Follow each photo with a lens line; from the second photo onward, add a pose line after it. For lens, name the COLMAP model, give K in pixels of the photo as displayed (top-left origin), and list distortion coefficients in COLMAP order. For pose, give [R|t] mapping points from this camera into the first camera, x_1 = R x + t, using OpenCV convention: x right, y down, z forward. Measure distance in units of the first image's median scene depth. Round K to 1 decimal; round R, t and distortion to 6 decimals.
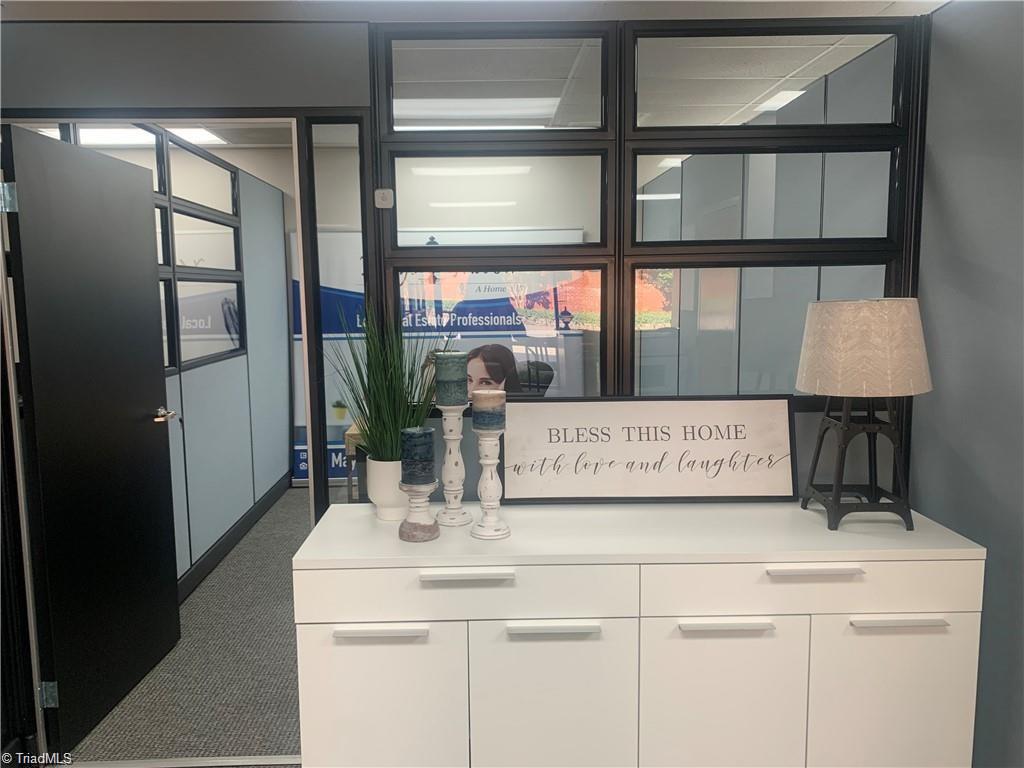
lens RADIAL K [[782.6, 0, 509.9], [0, 782.6, 382.6], [0, 0, 1]] dist [0.044702, -0.041609]
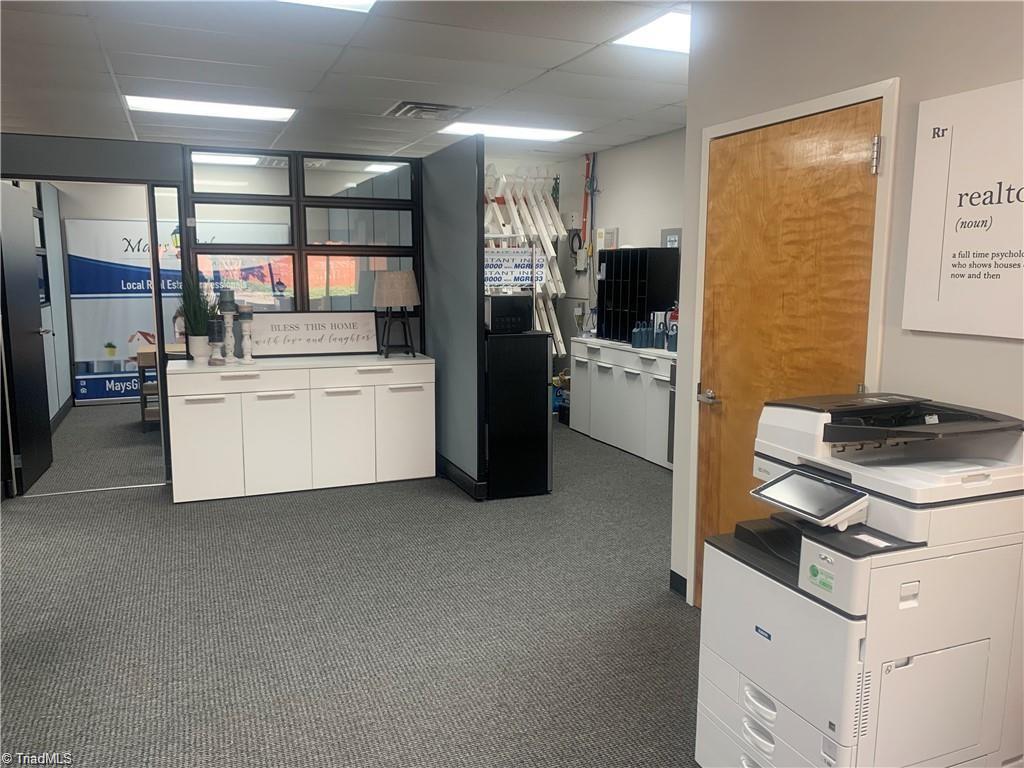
lens RADIAL K [[782.6, 0, 504.7], [0, 782.6, 382.8], [0, 0, 1]] dist [0.044702, -0.041609]
pose [[0.940922, -0.036804, 0.336618, -0.087889], [0.026955, 0.999062, 0.033887, 0.168467], [-0.337549, -0.022811, 0.941031, -1.401466]]
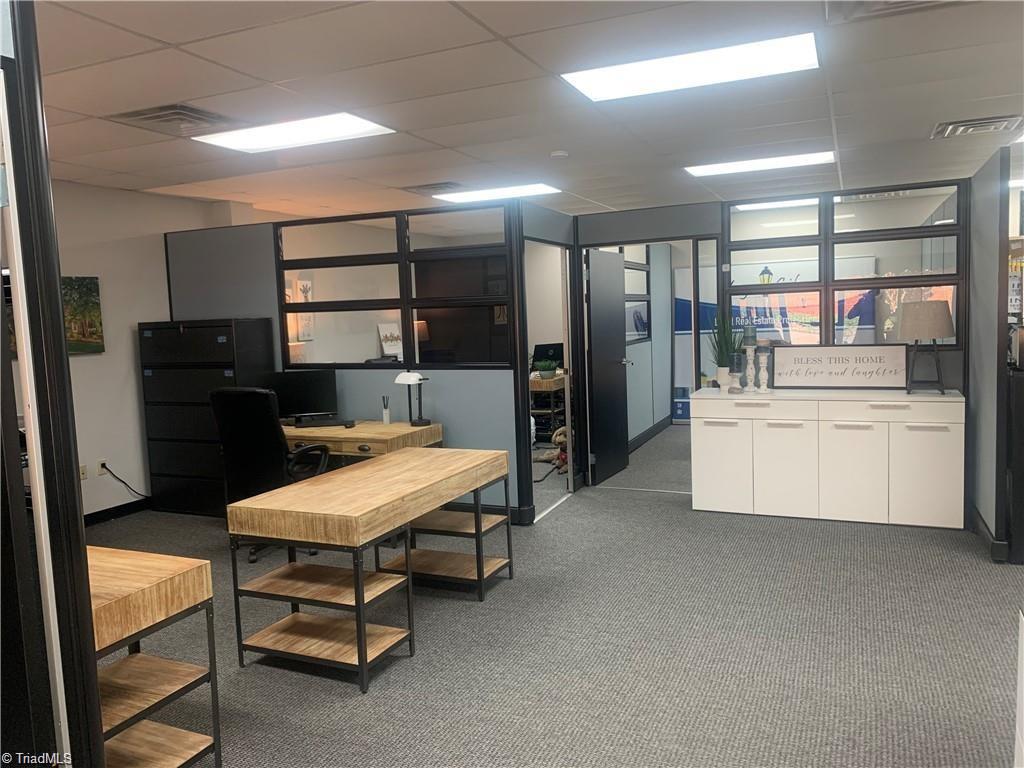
lens RADIAL K [[782.6, 0, 494.2], [0, 782.6, 379.8], [0, 0, 1]] dist [0.044702, -0.041609]
pose [[0.892949, 0.014142, -0.449935, 0.319092], [-0.022683, 0.999650, -0.013597, 0.180511], [0.449585, 0.022347, 0.892958, -1.597941]]
